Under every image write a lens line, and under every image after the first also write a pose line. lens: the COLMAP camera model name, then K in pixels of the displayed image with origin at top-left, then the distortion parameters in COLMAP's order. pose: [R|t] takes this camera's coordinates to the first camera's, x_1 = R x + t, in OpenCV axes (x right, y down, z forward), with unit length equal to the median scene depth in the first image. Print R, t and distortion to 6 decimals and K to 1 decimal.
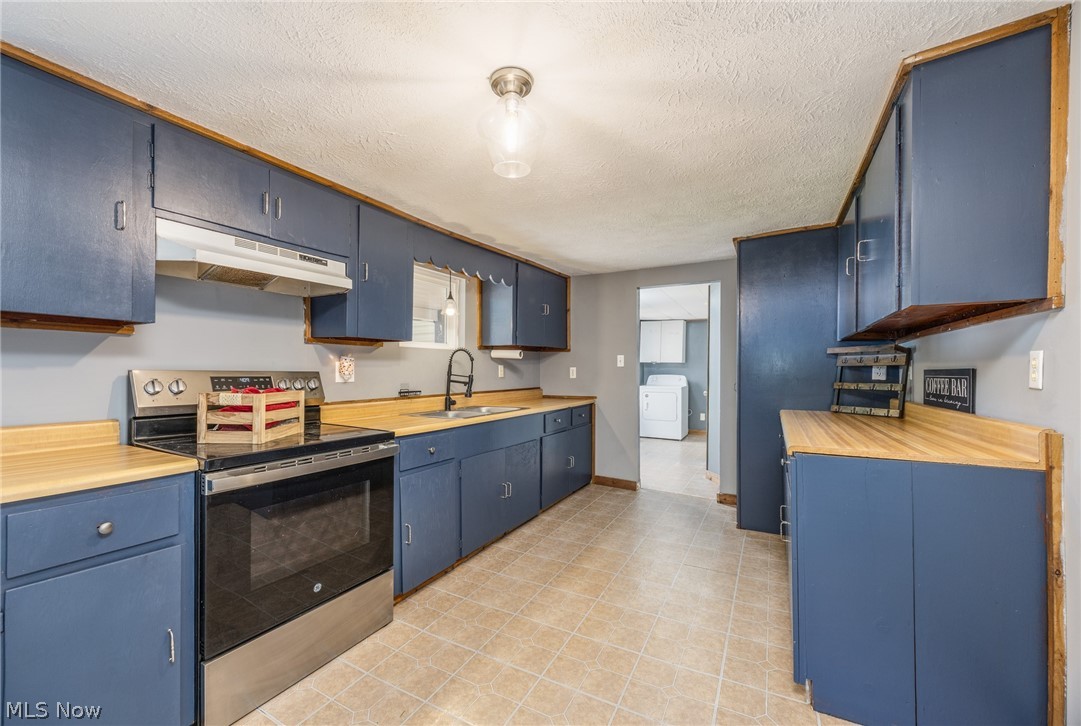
lens RADIAL K [[423.0, 0, 541.3], [0, 423.0, 372.1], [0, 0, 1]] dist [-0.003986, -0.000332]
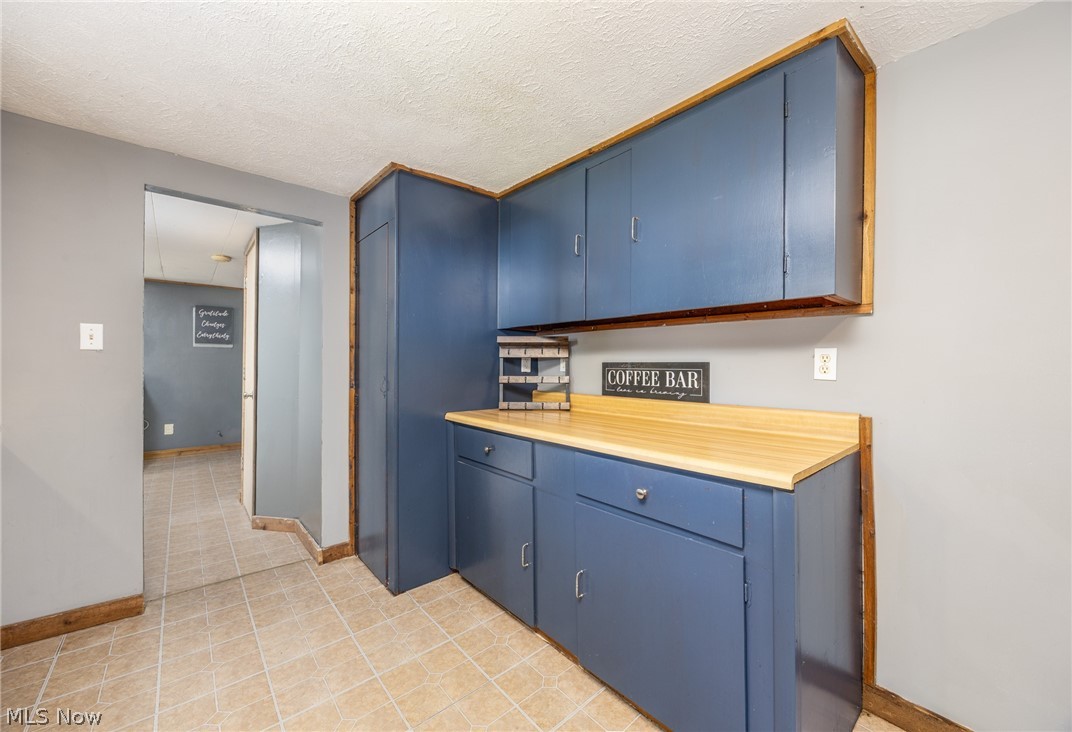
lens RADIAL K [[416.4, 0, 538.3], [0, 416.4, 364.0], [0, 0, 1]] dist [0.001257, -0.000158]
pose [[0.339320, 0.002585, 0.940667, -0.073252], [-0.006555, 0.999978, -0.000384, 0.000074], [-0.940648, -0.006036, 0.339330, 0.490094]]
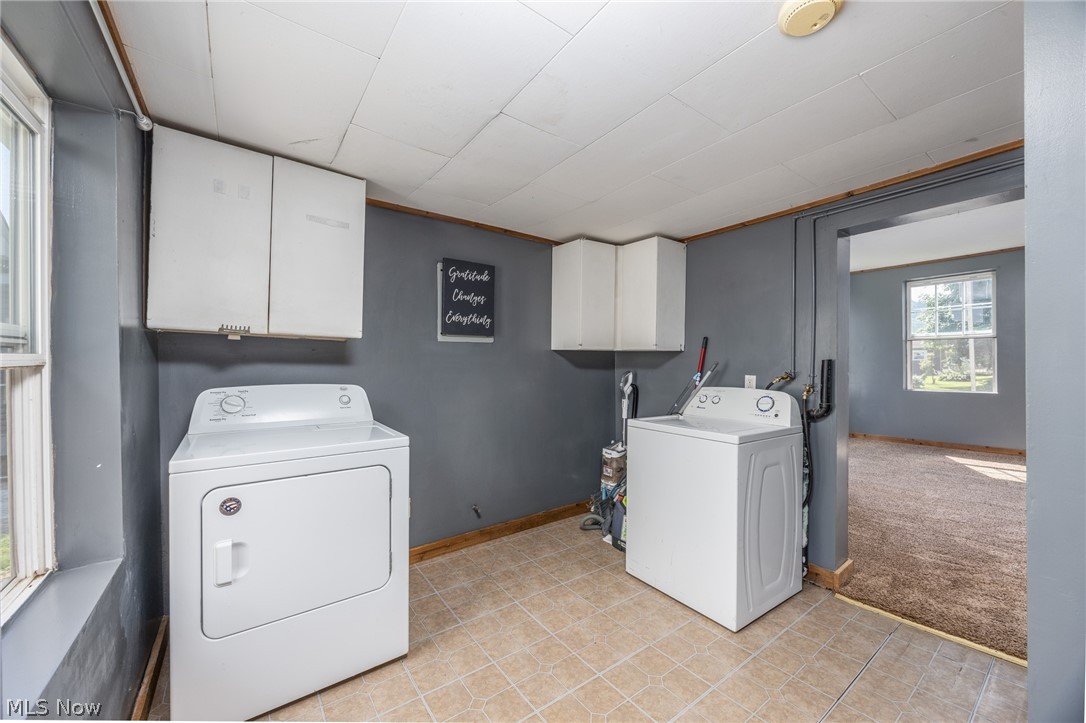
lens RADIAL K [[423.9, 0, 544.2], [0, 423.9, 364.3], [0, 0, 1]] dist [-0.006658, 0.000100]
pose [[0.426368, -0.003296, 0.904544, 0.279410], [-0.009325, 0.999924, 0.008039, -0.019521], [-0.904502, -0.011862, 0.426305, 1.582995]]
